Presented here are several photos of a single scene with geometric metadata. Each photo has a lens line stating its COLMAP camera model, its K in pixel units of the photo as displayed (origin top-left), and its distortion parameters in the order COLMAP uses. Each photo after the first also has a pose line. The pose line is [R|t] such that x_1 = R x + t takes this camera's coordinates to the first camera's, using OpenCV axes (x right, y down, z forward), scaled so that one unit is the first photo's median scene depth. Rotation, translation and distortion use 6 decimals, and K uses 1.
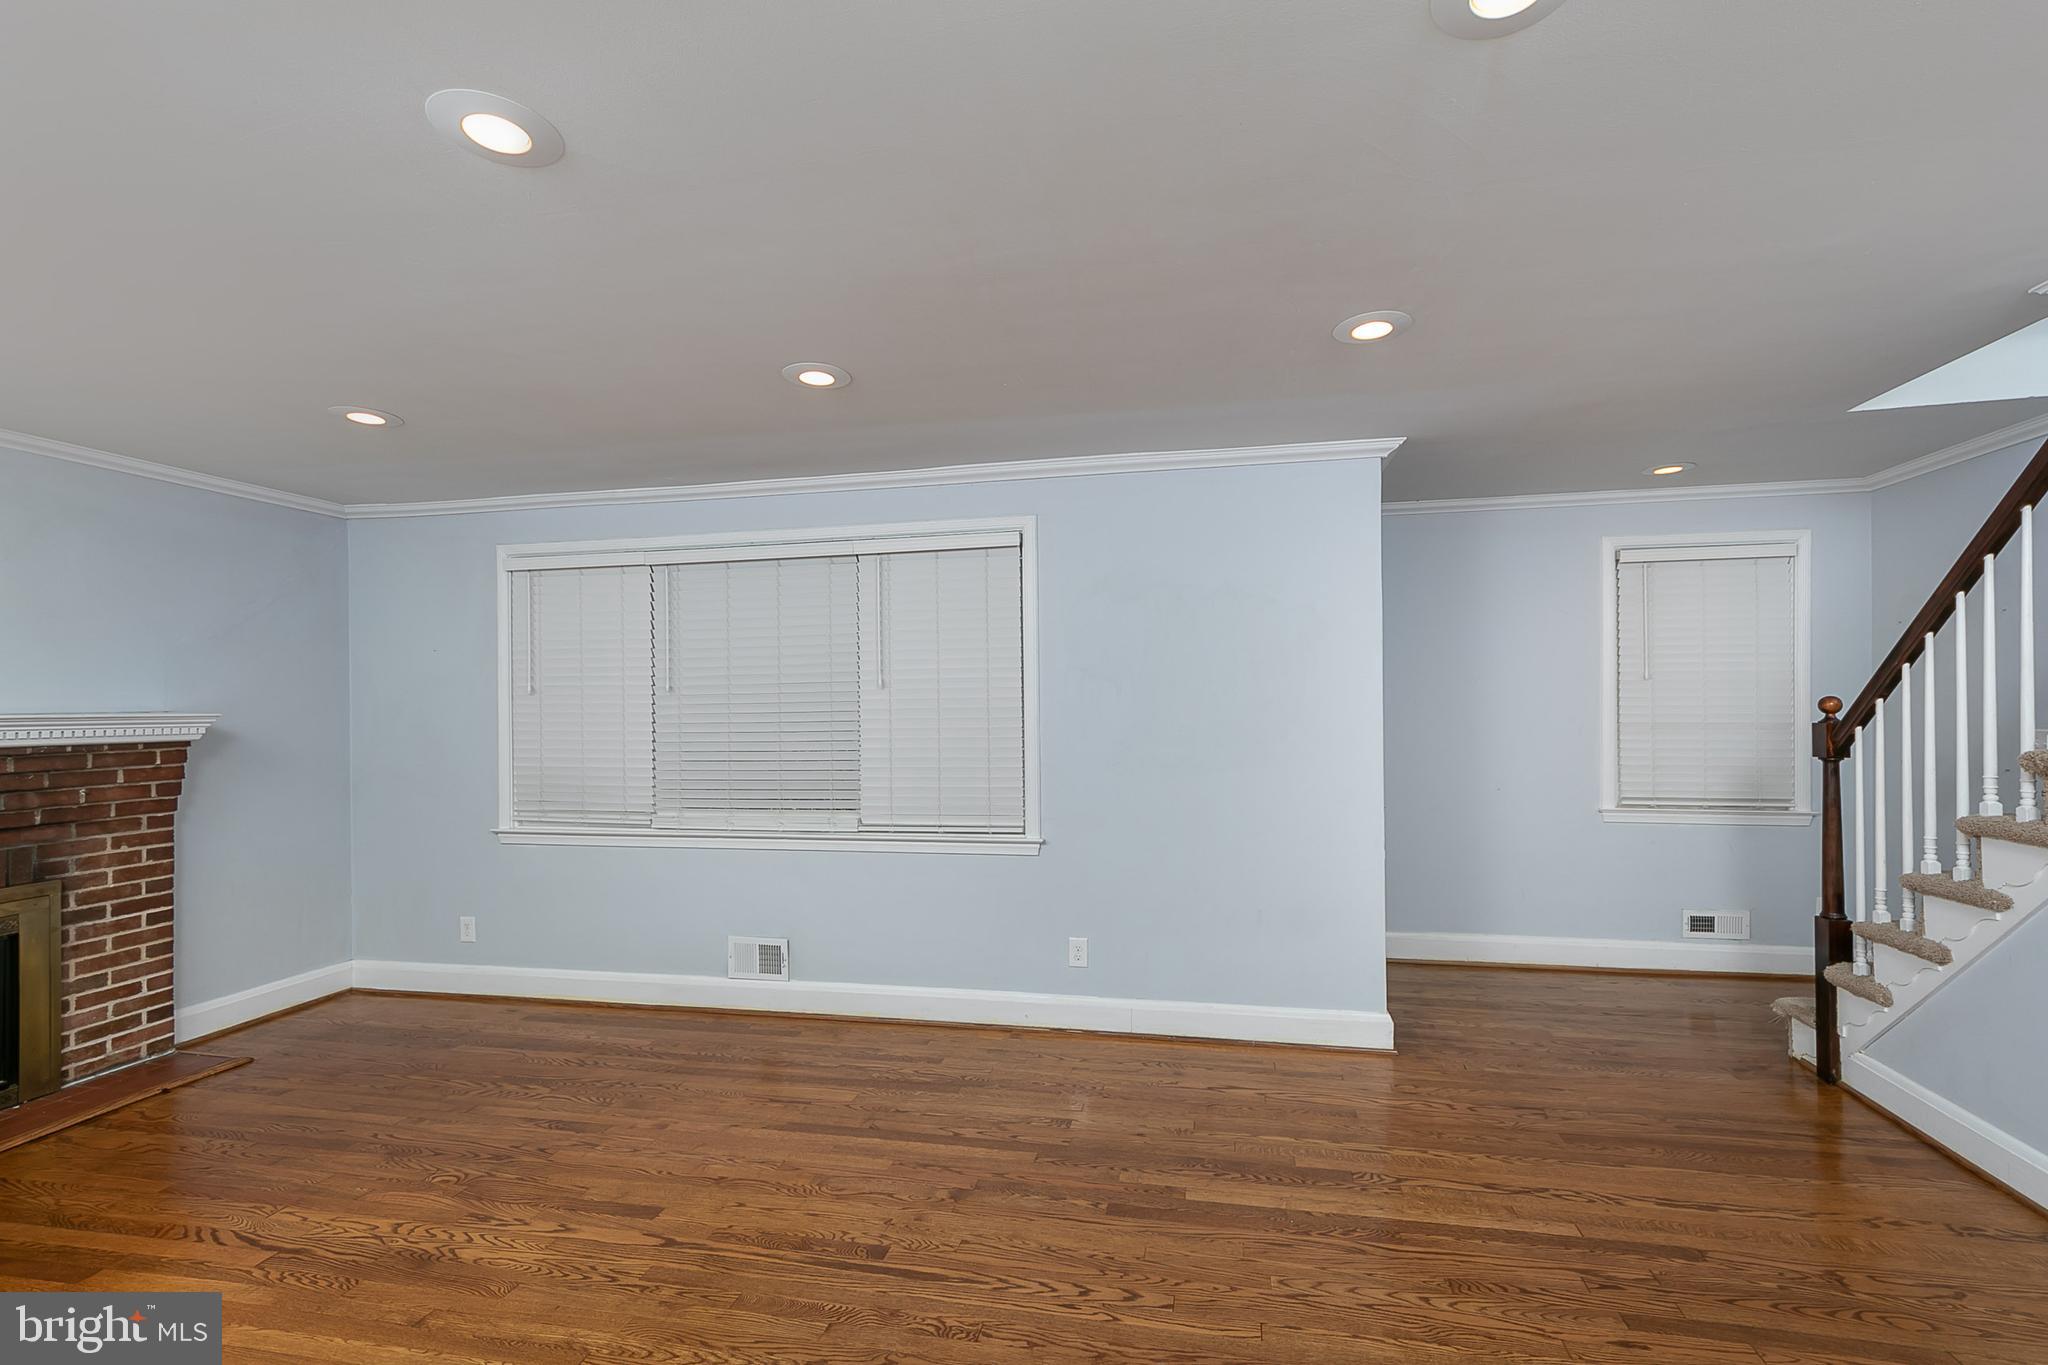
lens RADIAL K [[852.9, 0, 1078.5], [0, 852.9, 707.8], [0, 0, 1]] dist [0.000341, -0.000115]
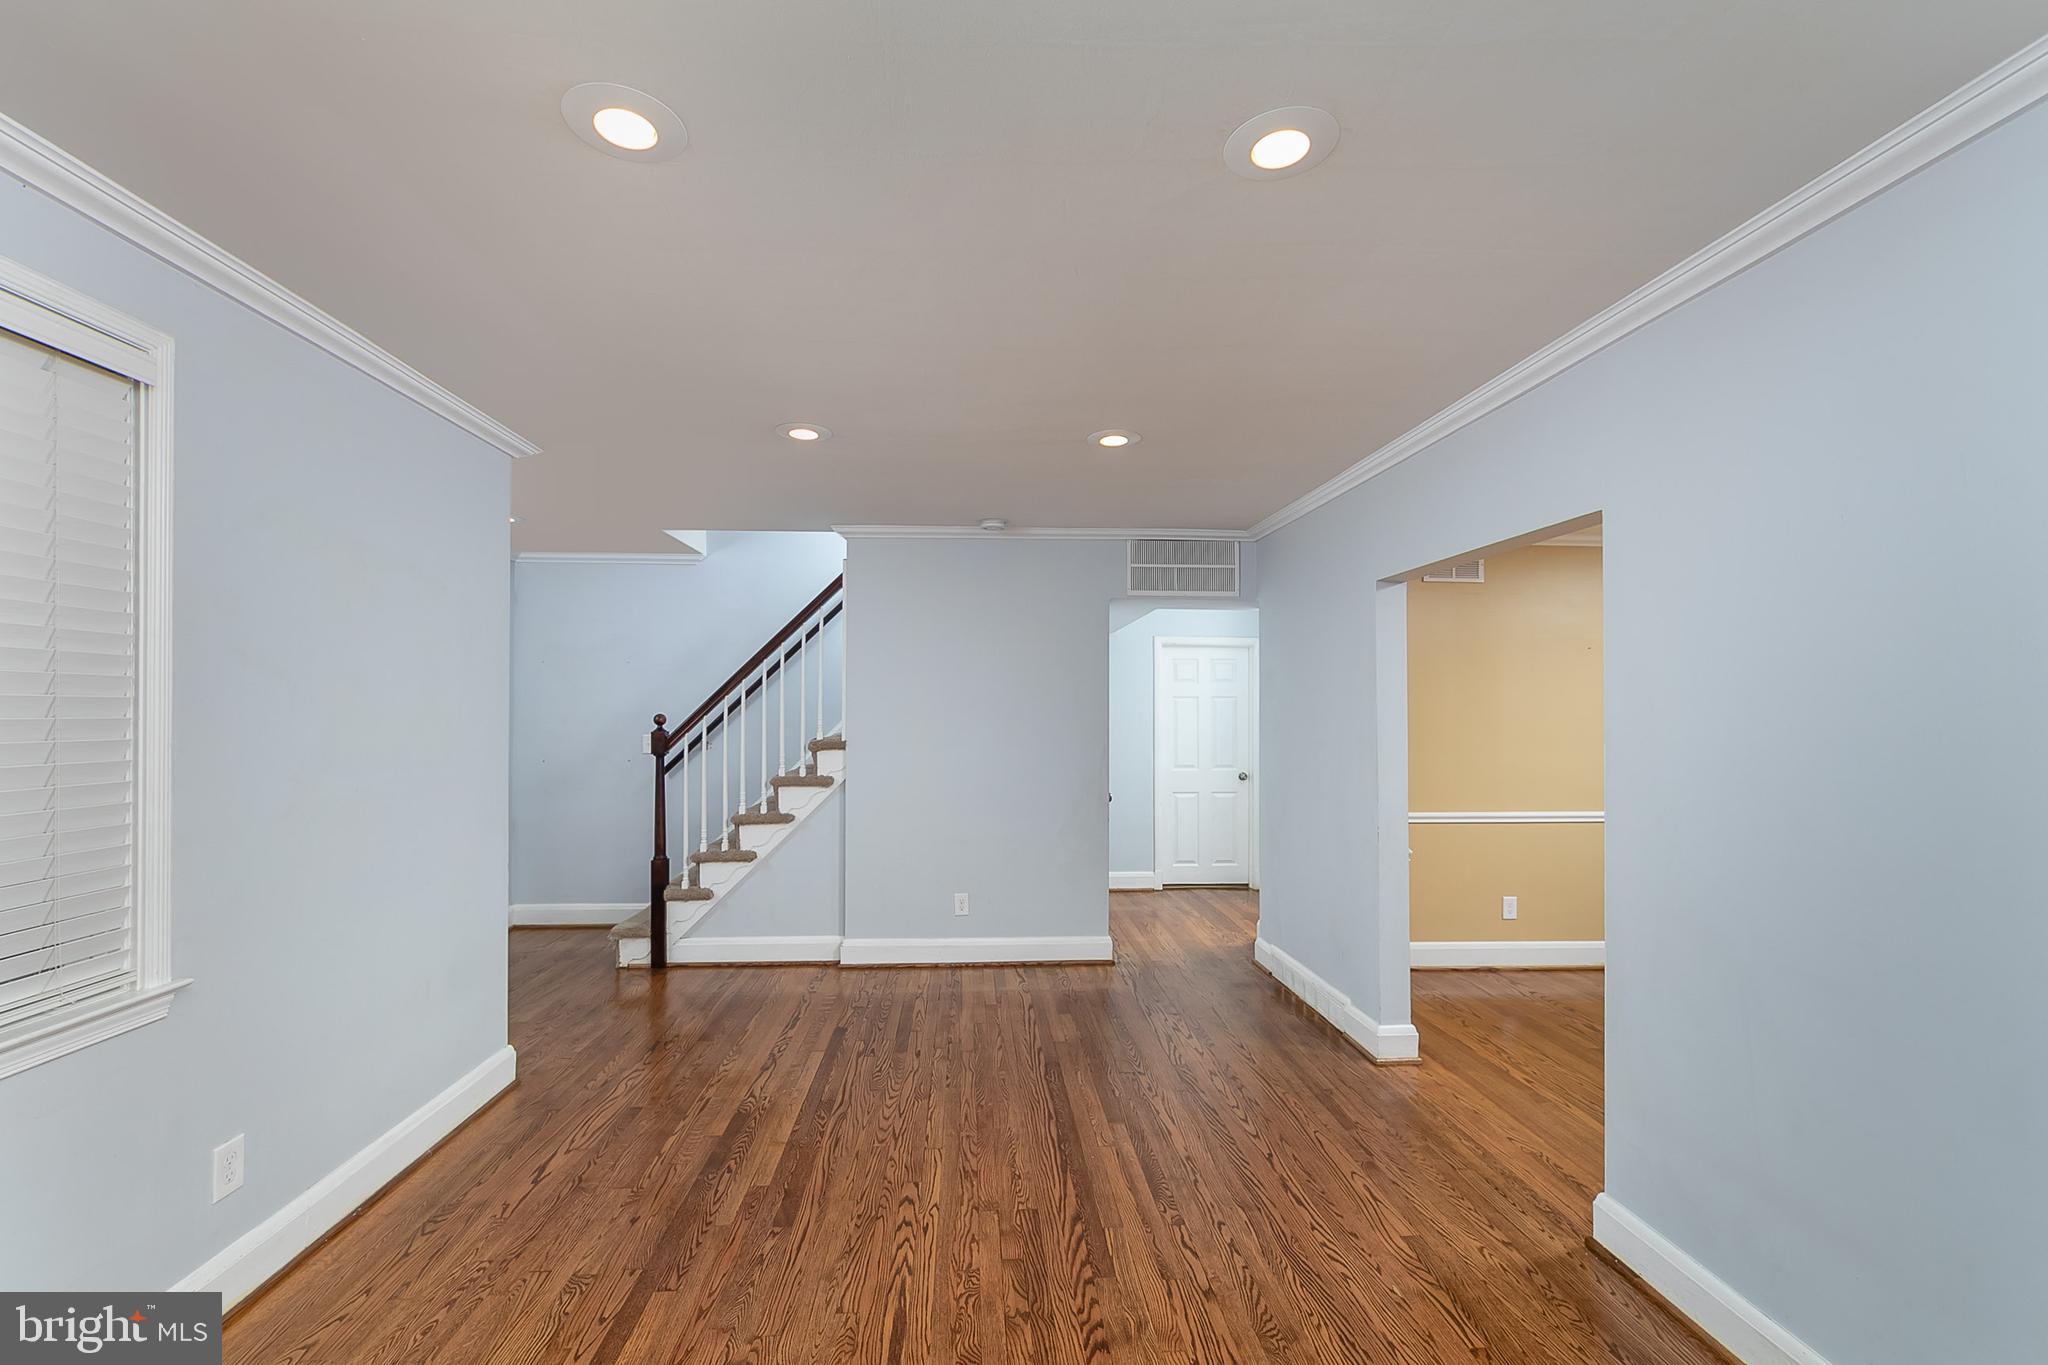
lens RADIAL K [[852.9, 0, 1015.5], [0, 852.9, 691.9], [0, 0, 1]] dist [0.000341, -0.000115]
pose [[-0.222746, 0.034406, 0.974269, -0.837561], [0.010299, 0.999404, -0.032939, 0.003842], [-0.974822, 0.002697, -0.222968, 0.792189]]
